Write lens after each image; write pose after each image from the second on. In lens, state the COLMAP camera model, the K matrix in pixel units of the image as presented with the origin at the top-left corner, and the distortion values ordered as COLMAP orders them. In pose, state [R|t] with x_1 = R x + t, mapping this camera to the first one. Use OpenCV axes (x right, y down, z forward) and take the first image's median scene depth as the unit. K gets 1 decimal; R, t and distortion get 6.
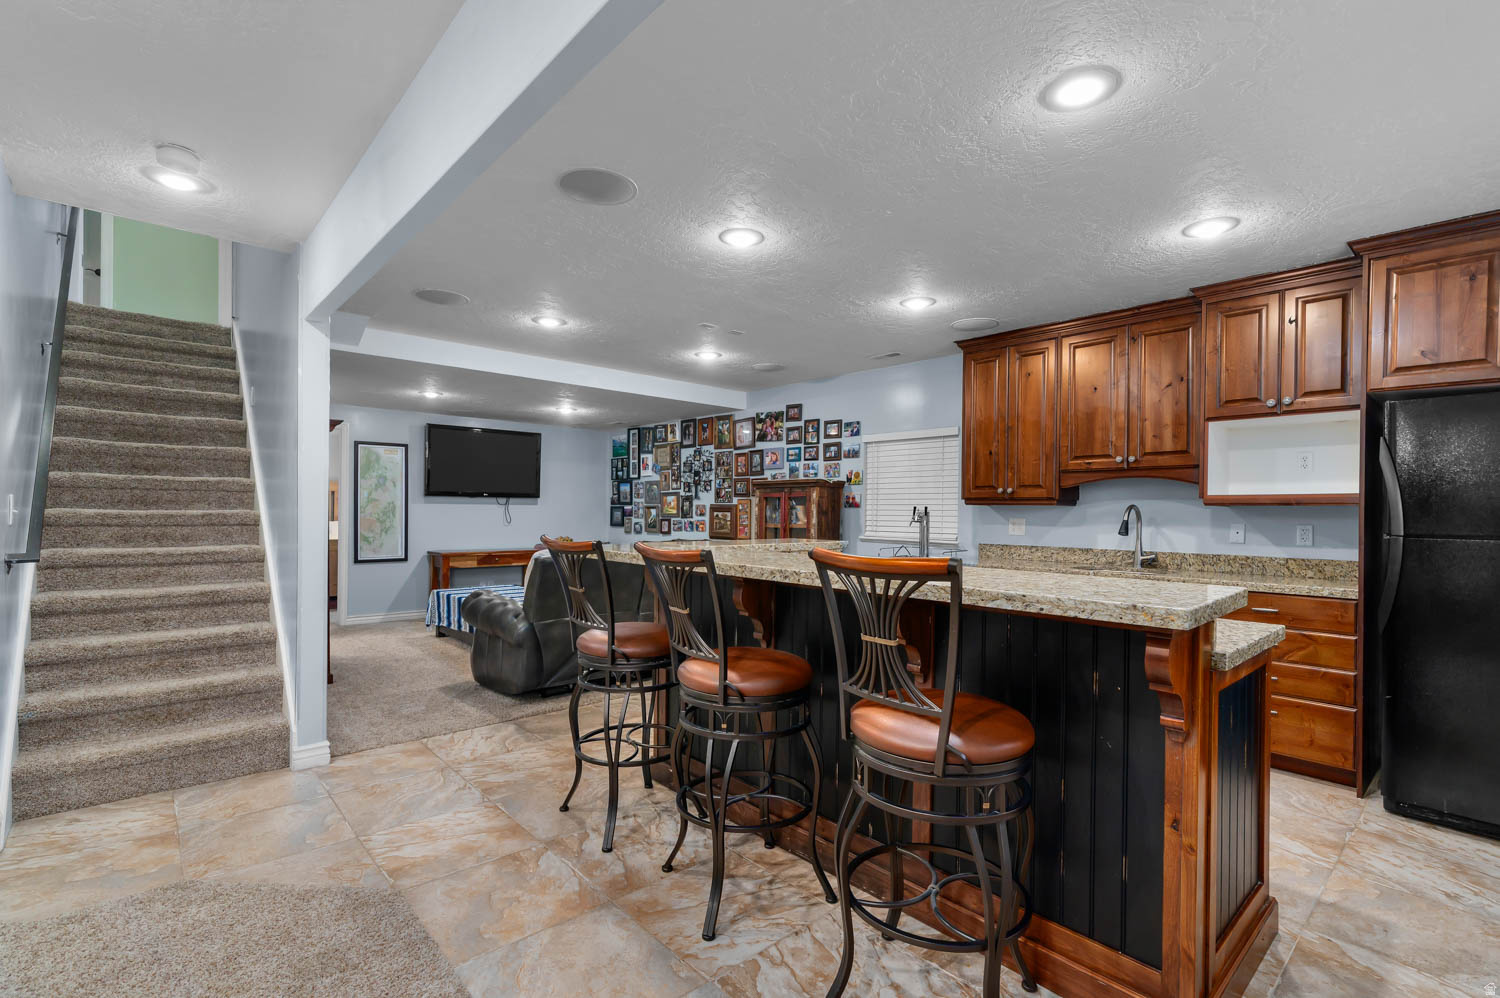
lens RADIAL K [[688.4, 0, 753.8], [0, 688.4, 507.9], [0, 0, 1]] dist [0.000039, 0.000156]
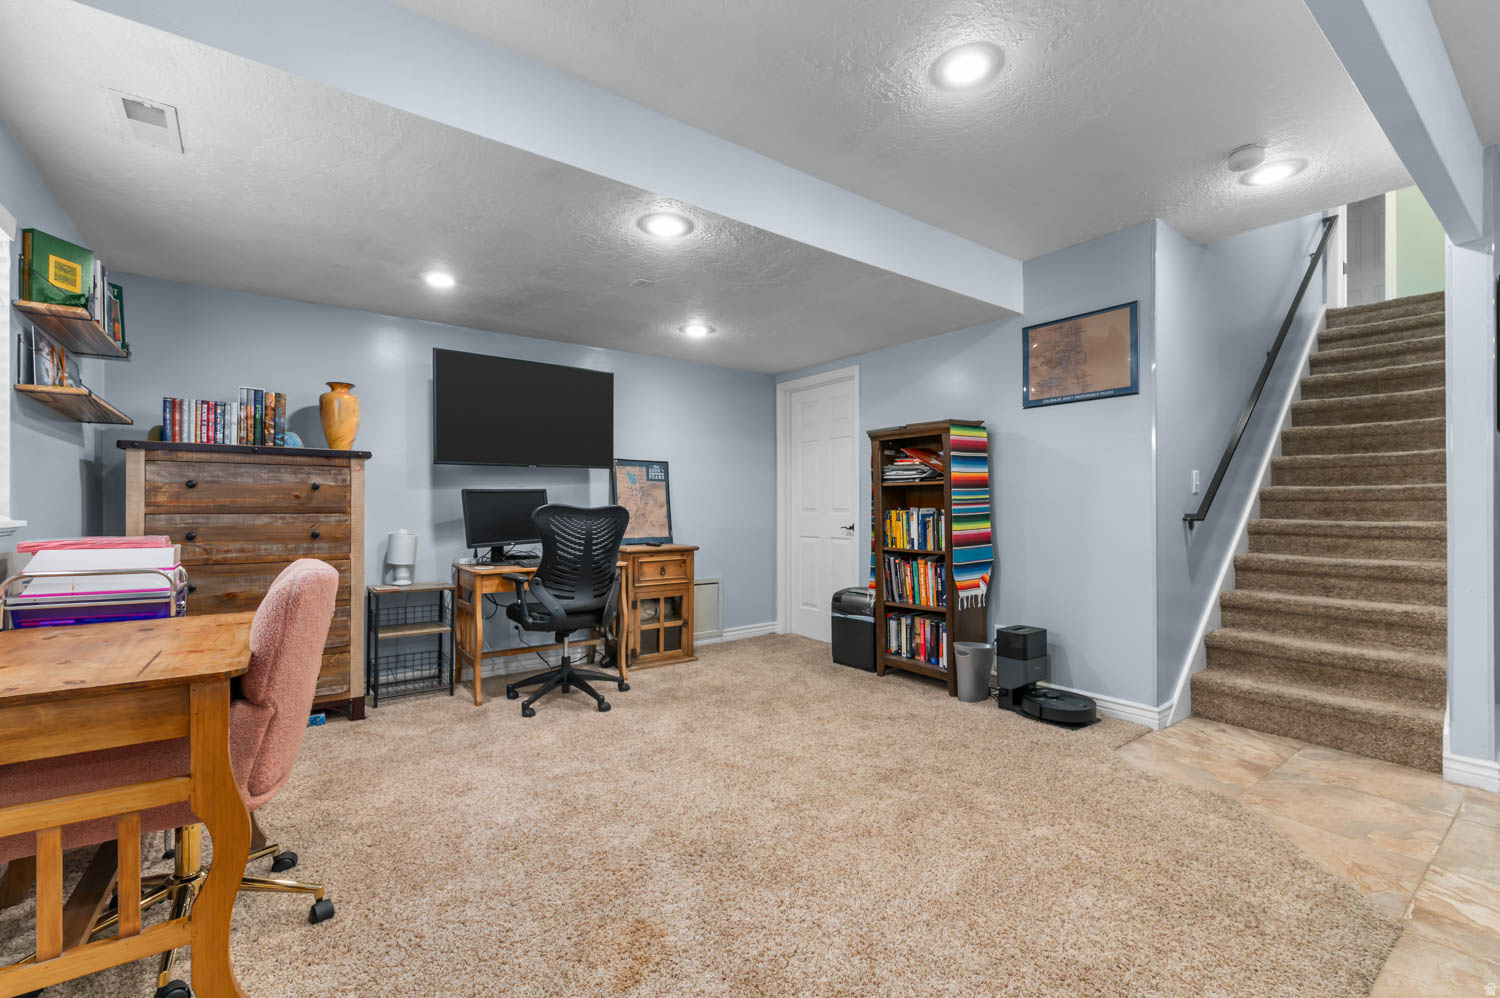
lens RADIAL K [[658.5, 0, 755.9], [0, 658.5, 502.3], [0, 0, 1]] dist [-0.004450, -0.000880]
pose [[-0.113094, -0.024143, -0.993291, 0.234290], [-0.004124, 0.999708, -0.023830, 0.062768], [0.993576, 0.001401, -0.113160, 0.247497]]
